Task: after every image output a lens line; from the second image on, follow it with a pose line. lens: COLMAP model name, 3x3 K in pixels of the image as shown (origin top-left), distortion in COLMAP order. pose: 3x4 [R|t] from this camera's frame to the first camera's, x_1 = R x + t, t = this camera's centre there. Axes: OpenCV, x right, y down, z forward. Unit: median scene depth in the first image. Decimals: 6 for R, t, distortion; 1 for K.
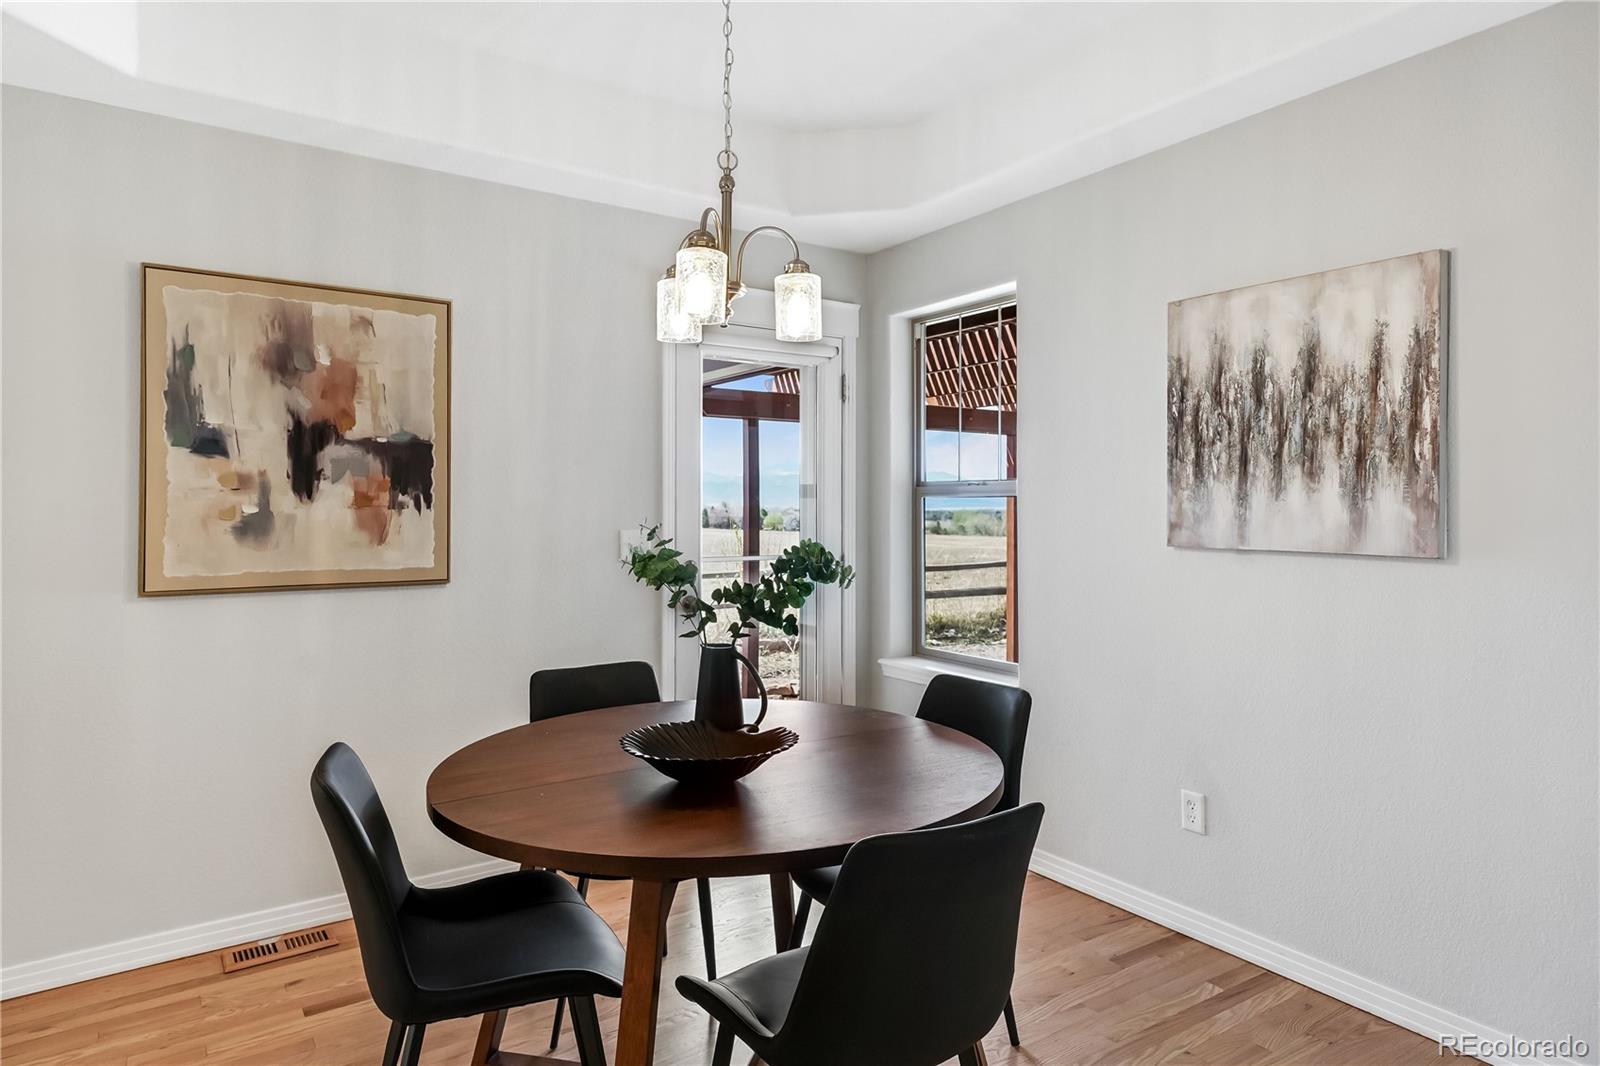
lens RADIAL K [[927.4, 0, 807.6], [0, 927.4, 520.4], [0, 0, 1]] dist [0.018078, 0.002012]
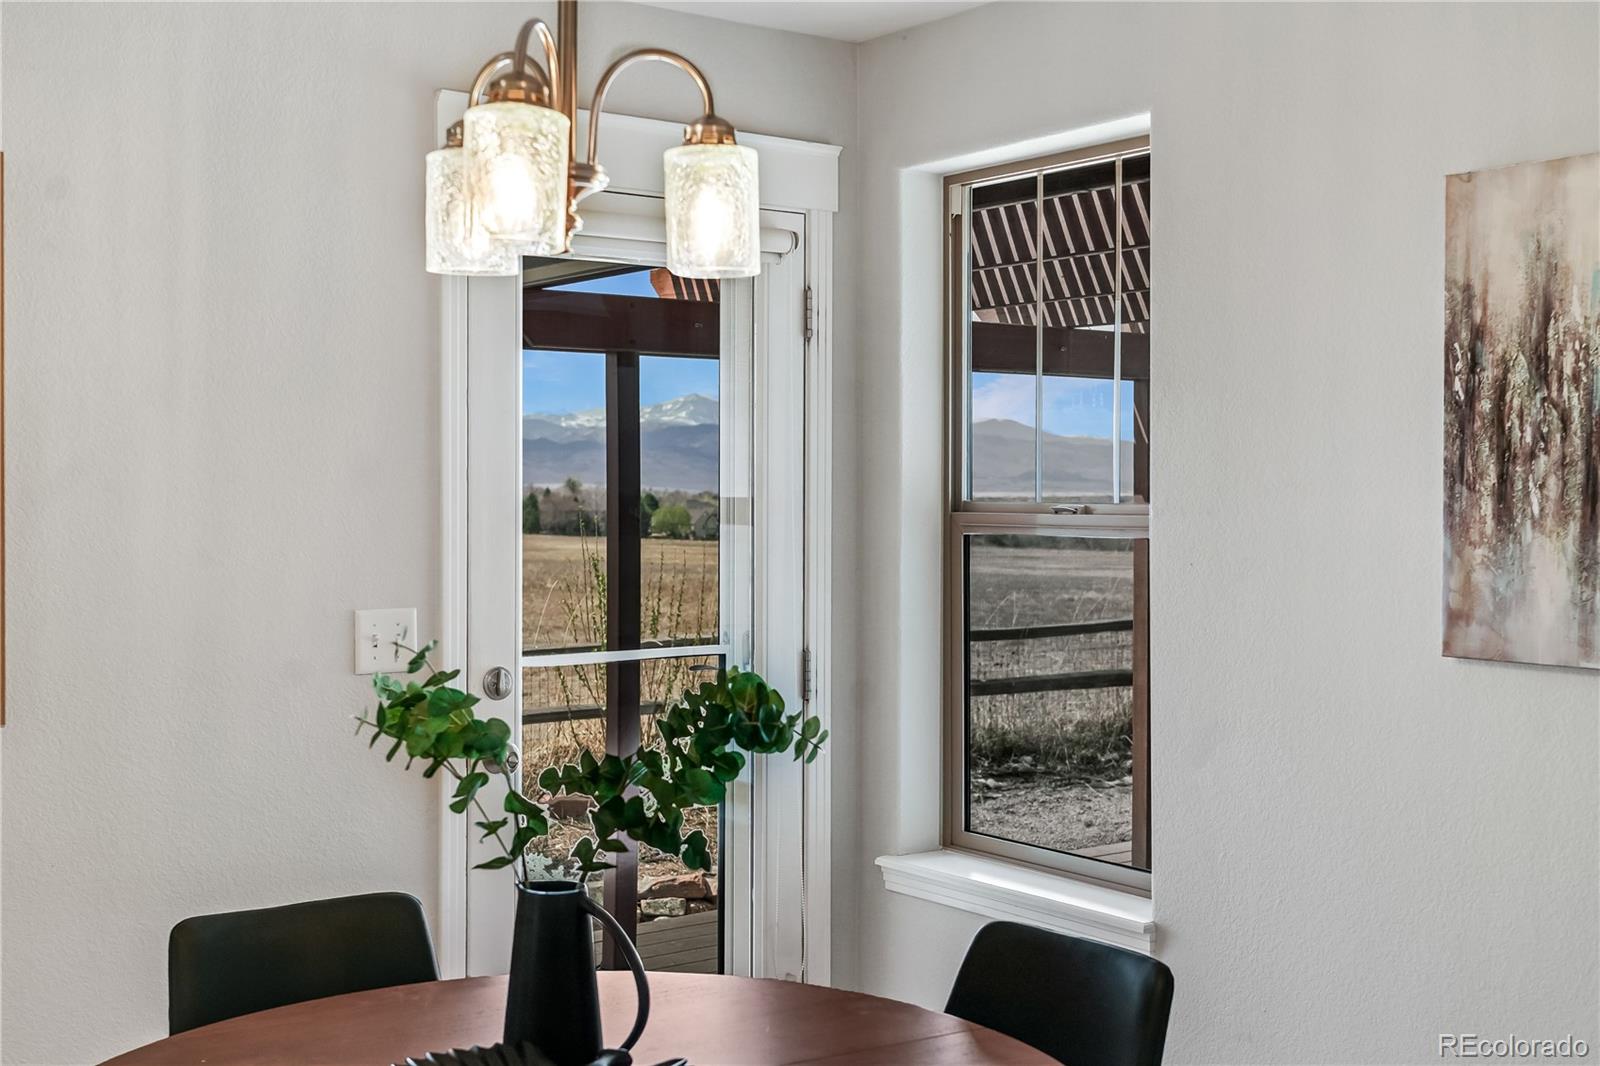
lens RADIAL K [[1860.4, 0, 811.9], [0, 1860.4, 543.2], [0, 0, 1]] dist [0.026071, 0.000000]
pose [[0.999232, 0.000502, 0.039185, 0.003113], [-0.001020, 0.999912, 0.013209, -0.047476], [-0.039175, -0.013238, 0.999145, -0.003155]]
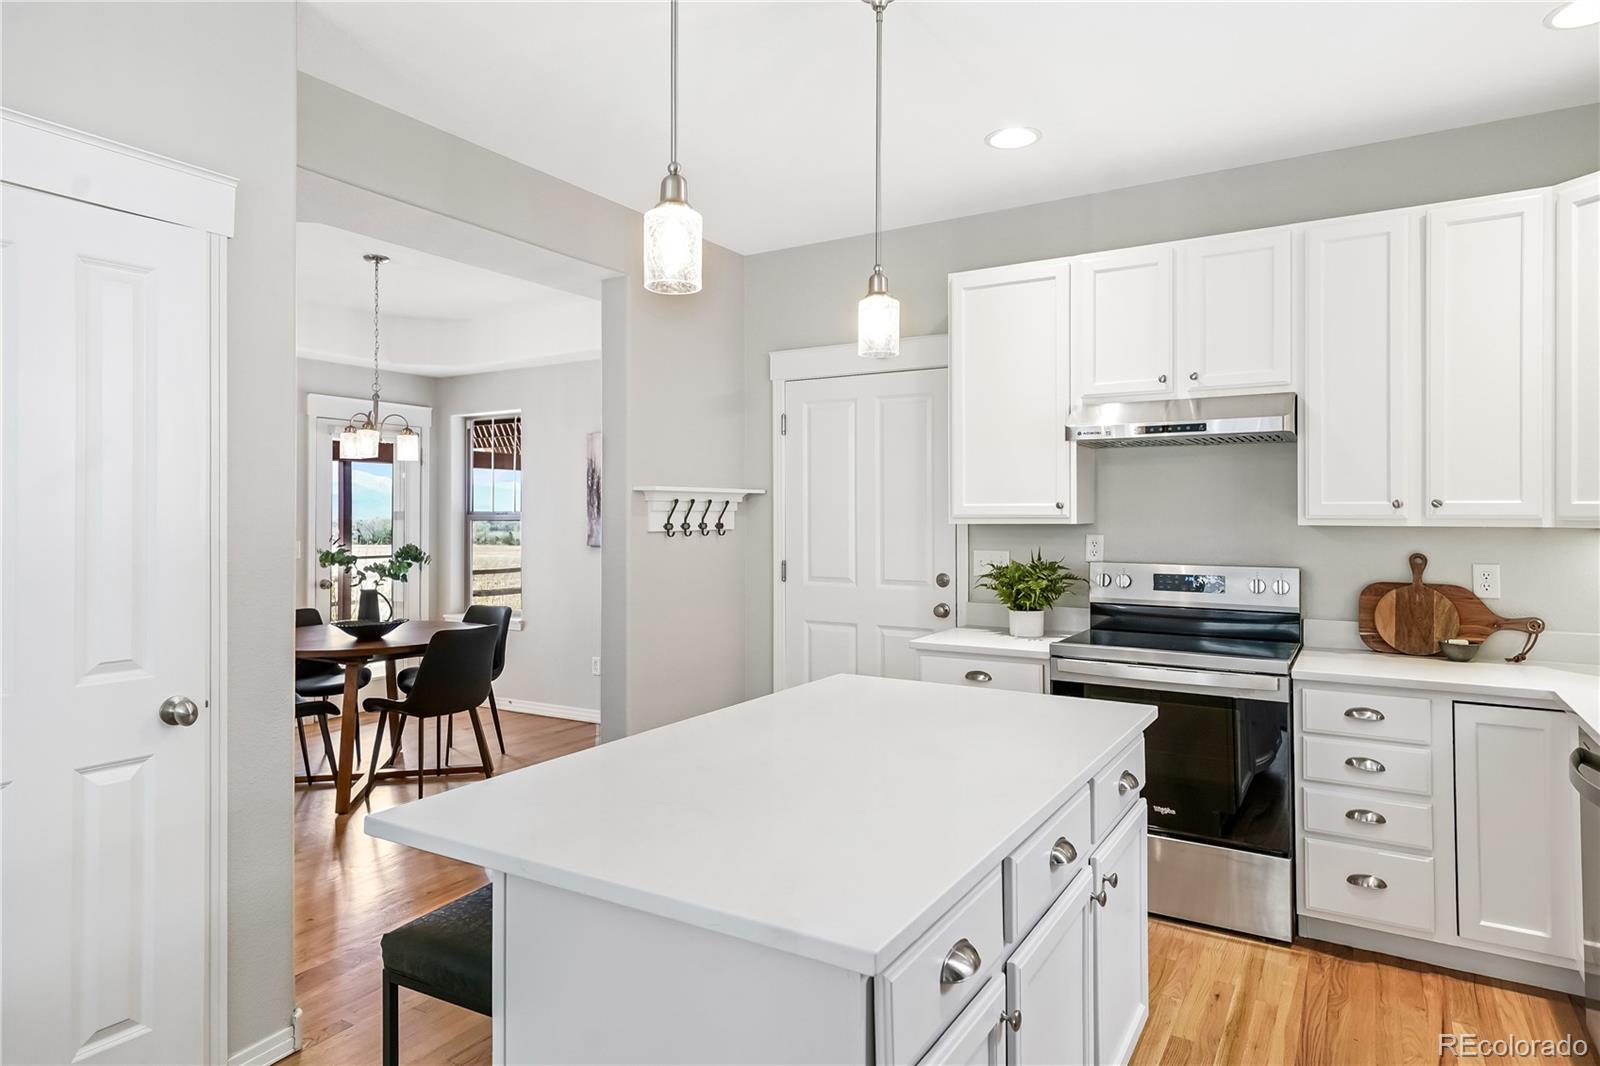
lens RADIAL K [[935.1, 0, 810.8], [0, 935.1, 510.8], [0, 0, 1]] dist [0.020542, -0.000011]
pose [[0.902017, 0.002824, 0.431691, -0.085741], [0.005932, 0.999803, -0.018937, -0.008740], [-0.431660, 0.019642, 0.901823, -1.217965]]
